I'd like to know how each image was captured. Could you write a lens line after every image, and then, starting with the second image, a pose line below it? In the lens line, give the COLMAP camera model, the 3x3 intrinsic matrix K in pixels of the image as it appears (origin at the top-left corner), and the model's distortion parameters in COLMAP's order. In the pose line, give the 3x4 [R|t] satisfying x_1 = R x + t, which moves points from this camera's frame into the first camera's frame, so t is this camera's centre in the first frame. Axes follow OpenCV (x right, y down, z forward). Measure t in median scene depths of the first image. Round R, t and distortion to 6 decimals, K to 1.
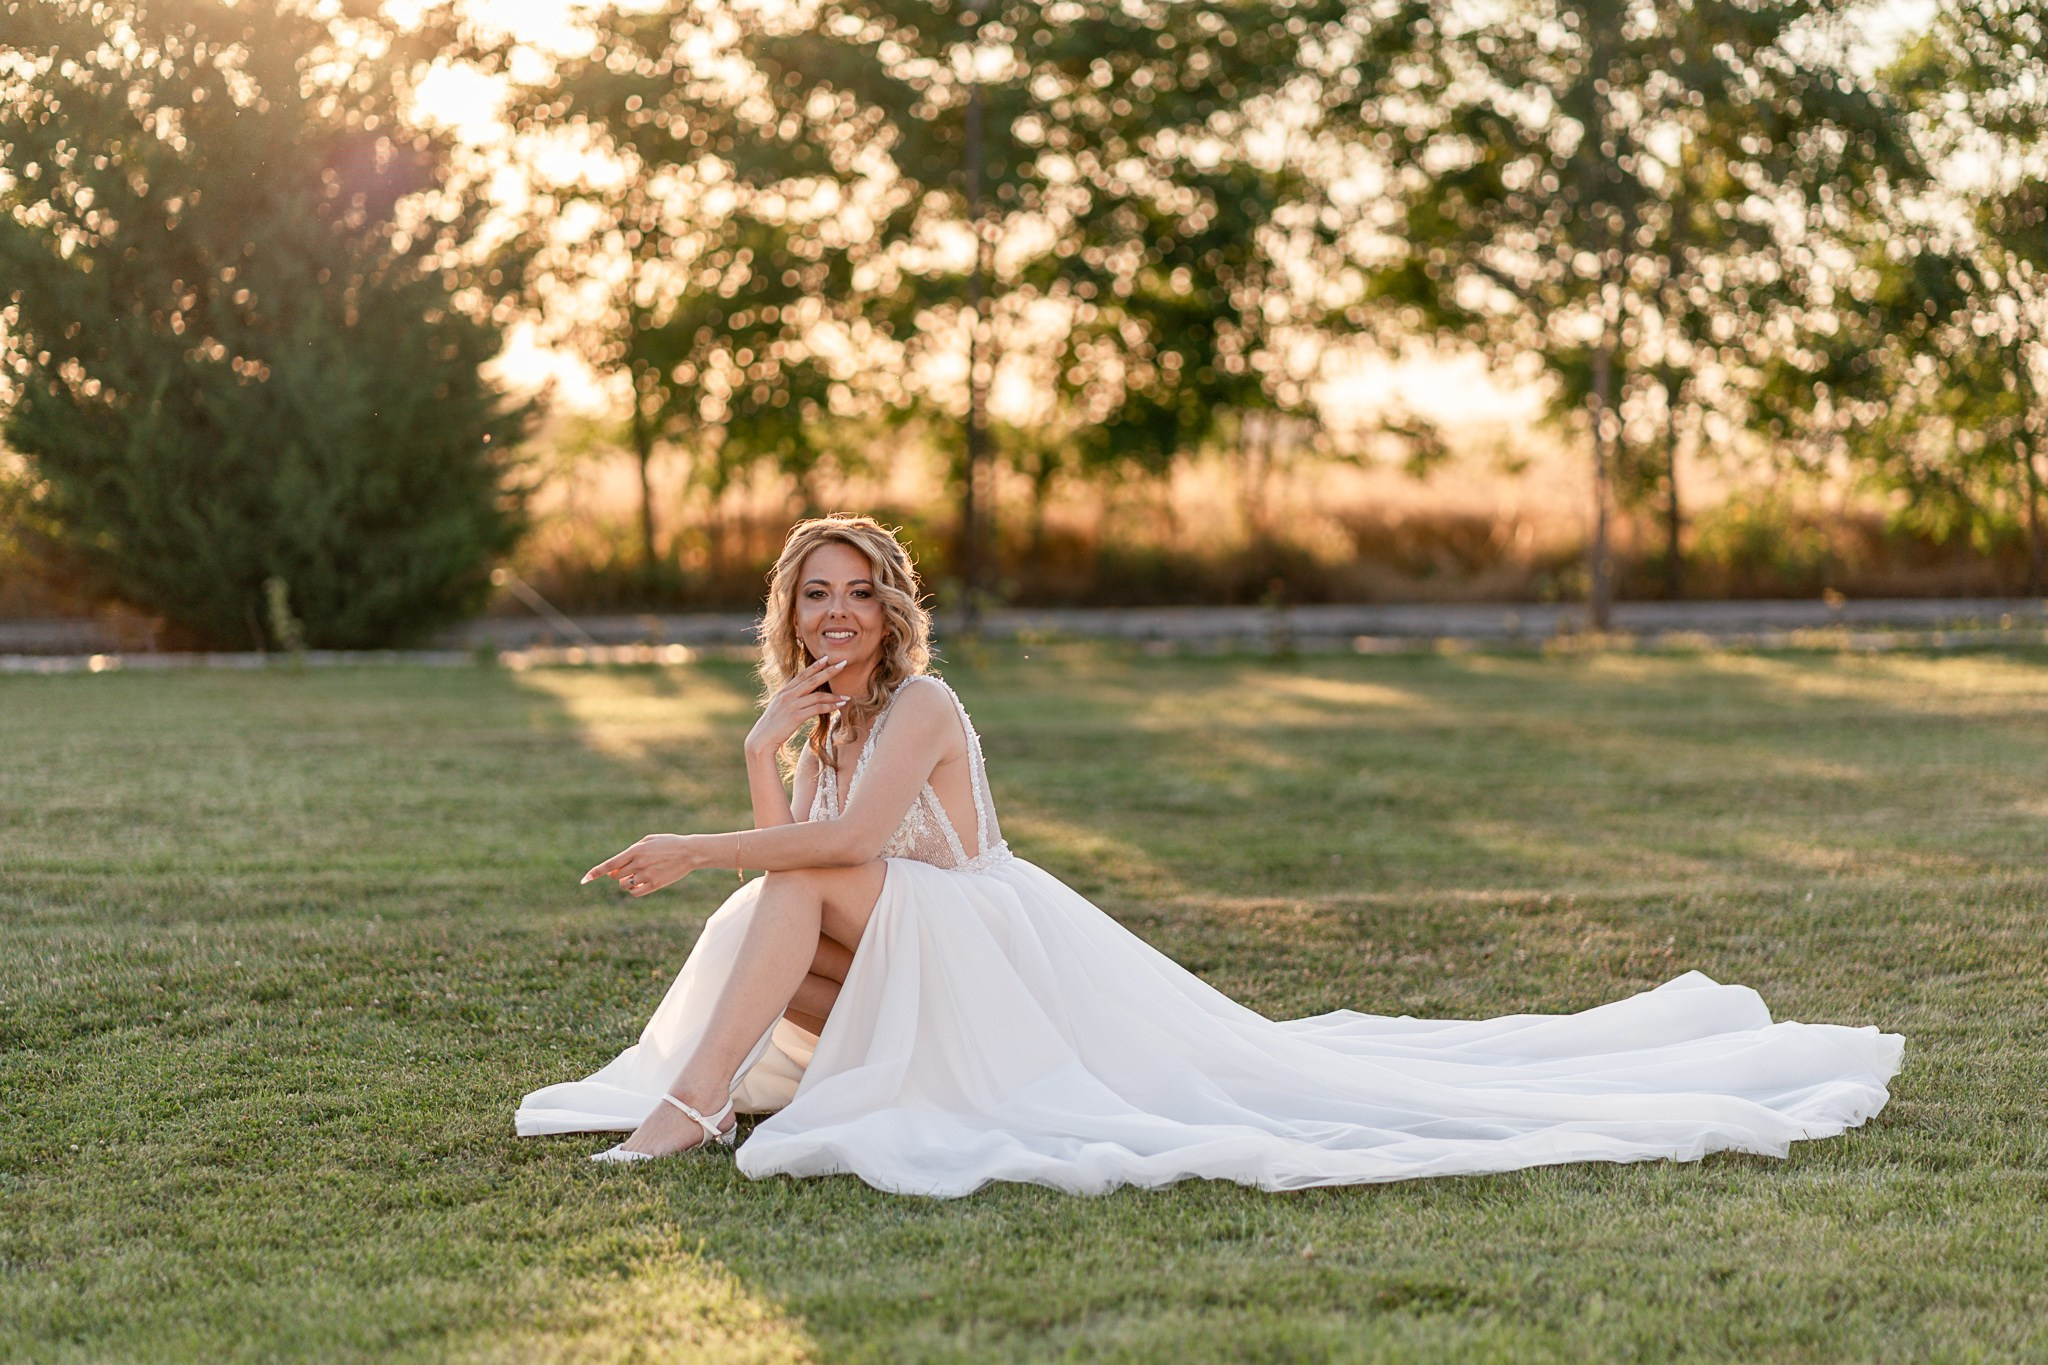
lens RADIAL K [[4833.9, 0, 1024.0], [0, 4833.9, 682.5], [0, 0, 1]] dist [-0.023501, -0.030575]
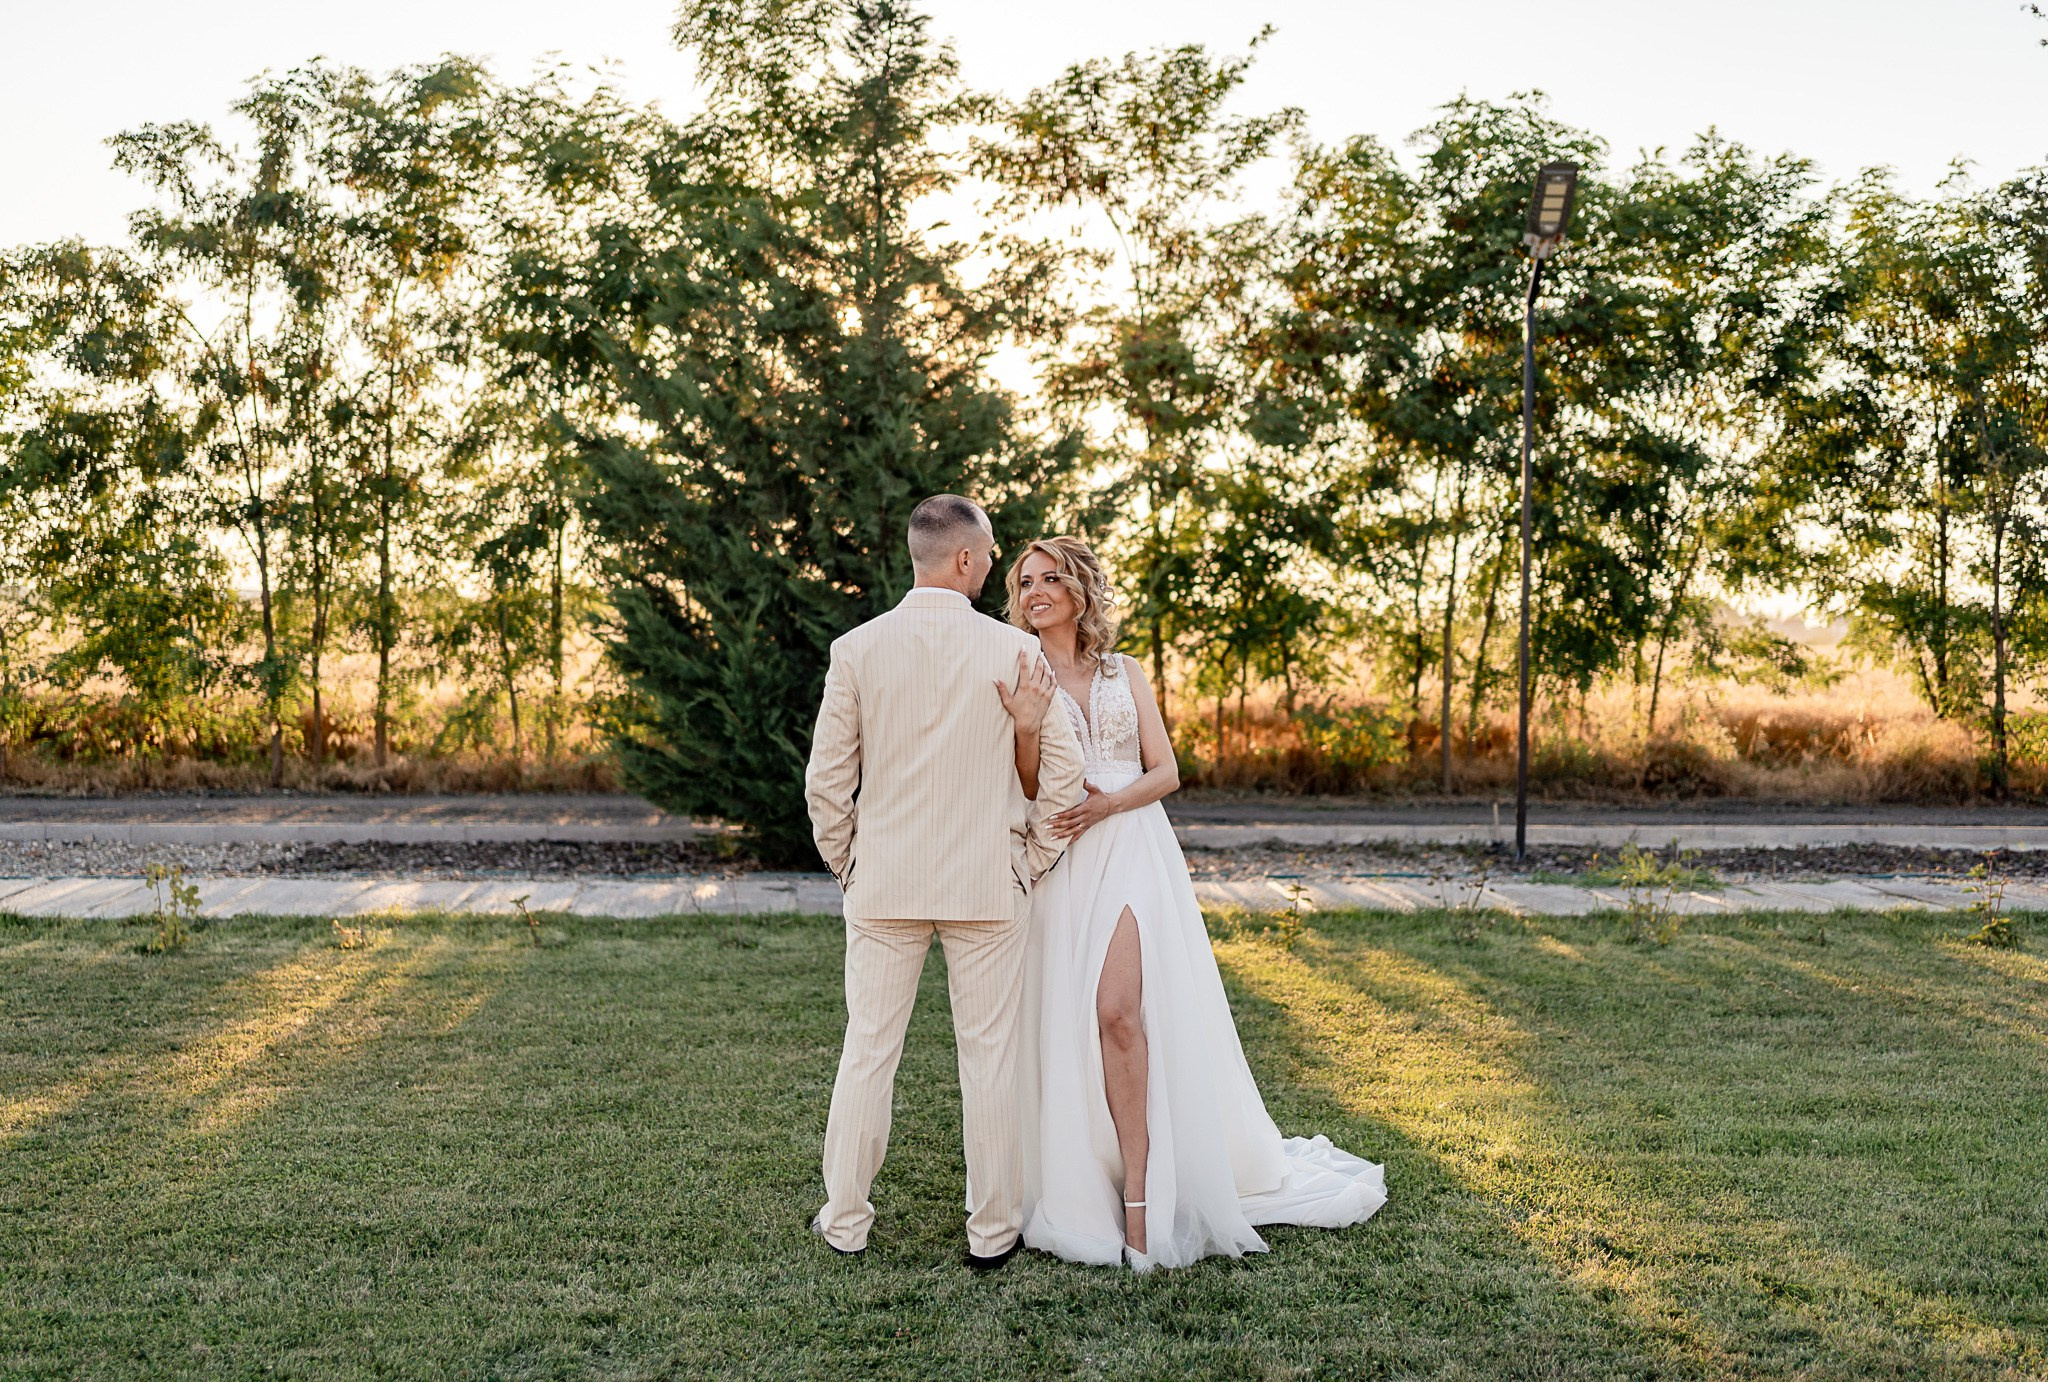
lens RADIAL K [[2107.4, 0, 1020.7], [0, 2107.4, 621.5], [0, 0, 1]] dist [0.003435, 0.005005]
pose [[0.997589, 0.020010, -0.066450, -0.078749], [-0.022678, 0.998957, -0.039633, -0.035280], [0.065587, 0.041045, 0.997002, 0.466013]]
